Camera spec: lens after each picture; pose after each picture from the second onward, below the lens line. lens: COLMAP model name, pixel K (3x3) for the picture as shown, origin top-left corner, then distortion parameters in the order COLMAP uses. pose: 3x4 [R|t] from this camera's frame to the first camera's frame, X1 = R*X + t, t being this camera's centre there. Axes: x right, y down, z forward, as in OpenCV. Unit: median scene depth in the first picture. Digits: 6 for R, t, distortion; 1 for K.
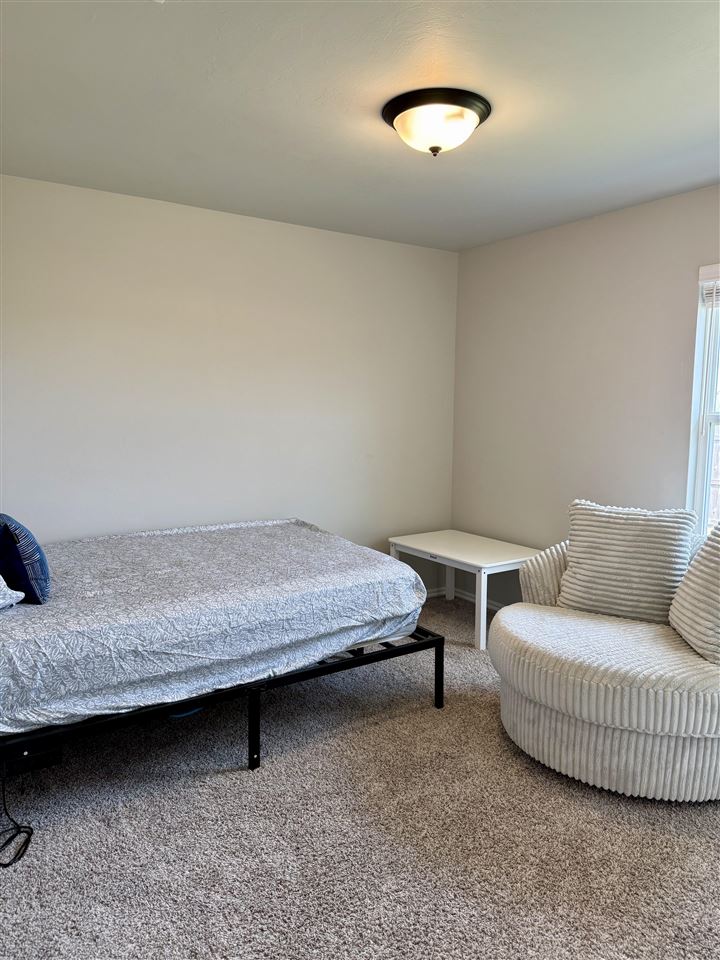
lens RADIAL K [[669.6, 0, 358.5], [0, 669.6, 479.9], [0, 0, 1]] dist [0.093843, -0.127236]
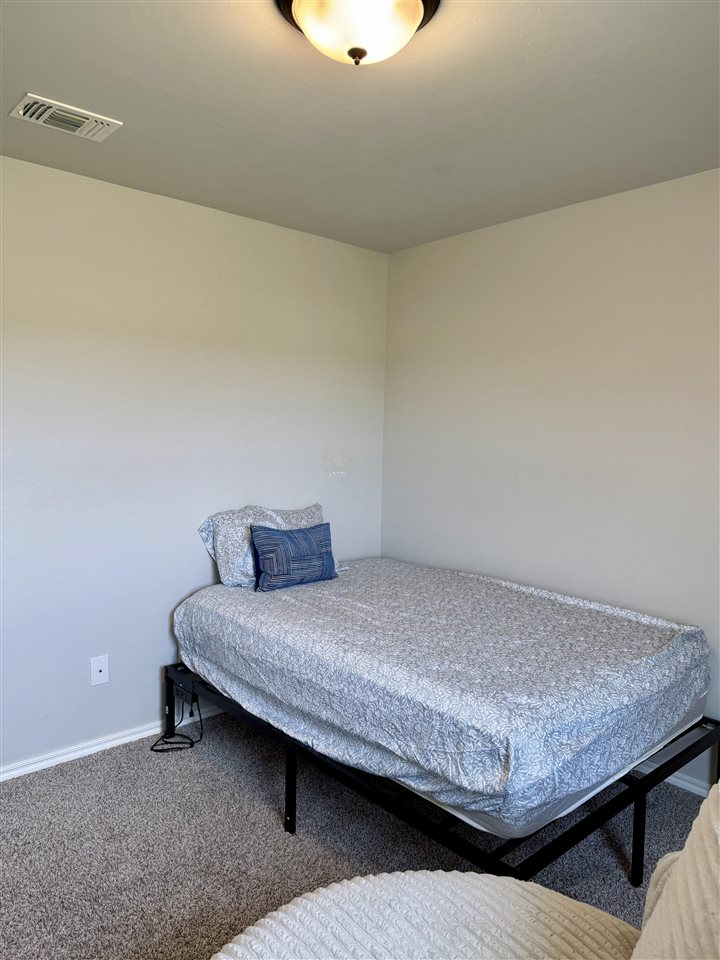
lens RADIAL K [[669.6, 0, 358.5], [0, 669.6, 479.9], [0, 0, 1]] dist [0.093843, -0.127236]
pose [[0.130754, 0.068985, -0.989012, 0.739837], [-0.127195, 0.990499, 0.052273, -0.110053], [0.983222, 0.118963, 0.138286, 0.906128]]
